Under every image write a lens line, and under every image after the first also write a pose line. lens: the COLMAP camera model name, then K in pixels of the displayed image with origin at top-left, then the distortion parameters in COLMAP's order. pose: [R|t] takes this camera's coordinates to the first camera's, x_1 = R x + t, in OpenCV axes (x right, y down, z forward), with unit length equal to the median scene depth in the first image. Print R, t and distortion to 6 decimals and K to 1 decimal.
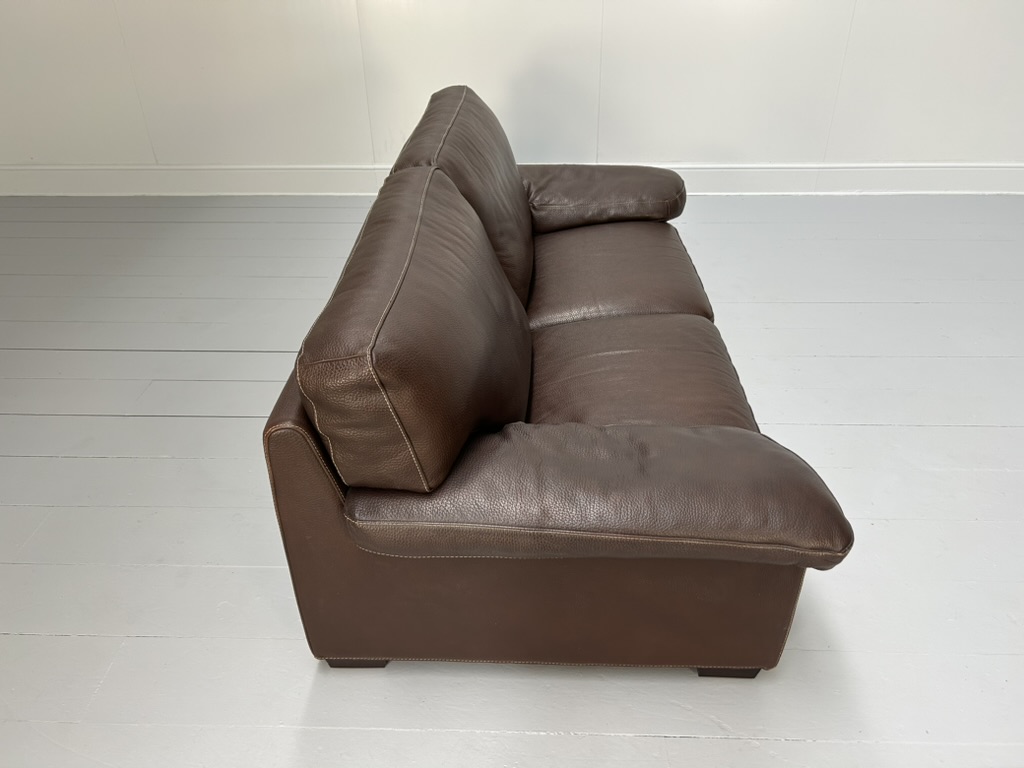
lens RADIAL K [[778.7, 0, 507.4], [0, 778.7, 391.6], [0, 0, 1]] dist [0.040042, -0.047306]
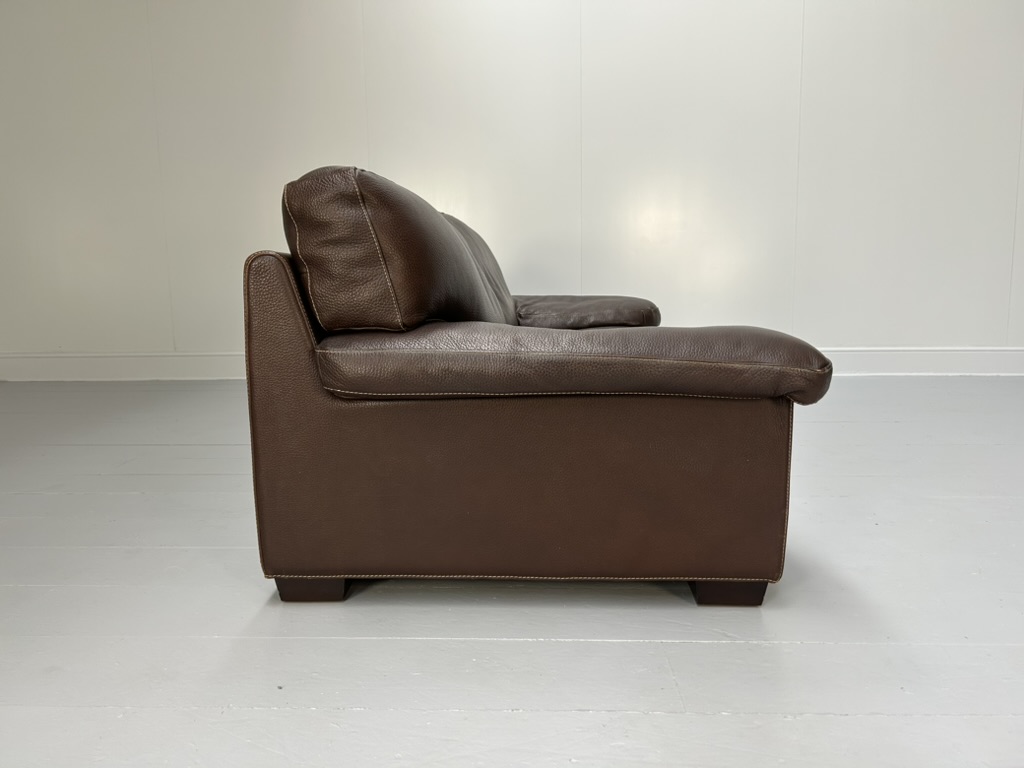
lens RADIAL K [[778.7, 0, 505.8], [0, 778.7, 382.9], [0, 0, 1]] dist [0.040042, -0.047306]
pose [[0.999993, 0.002781, -0.002586, 0.029400], [-0.003604, 0.909561, -0.415554, 0.496601], [0.001196, 0.415561, 0.909565, 0.093956]]
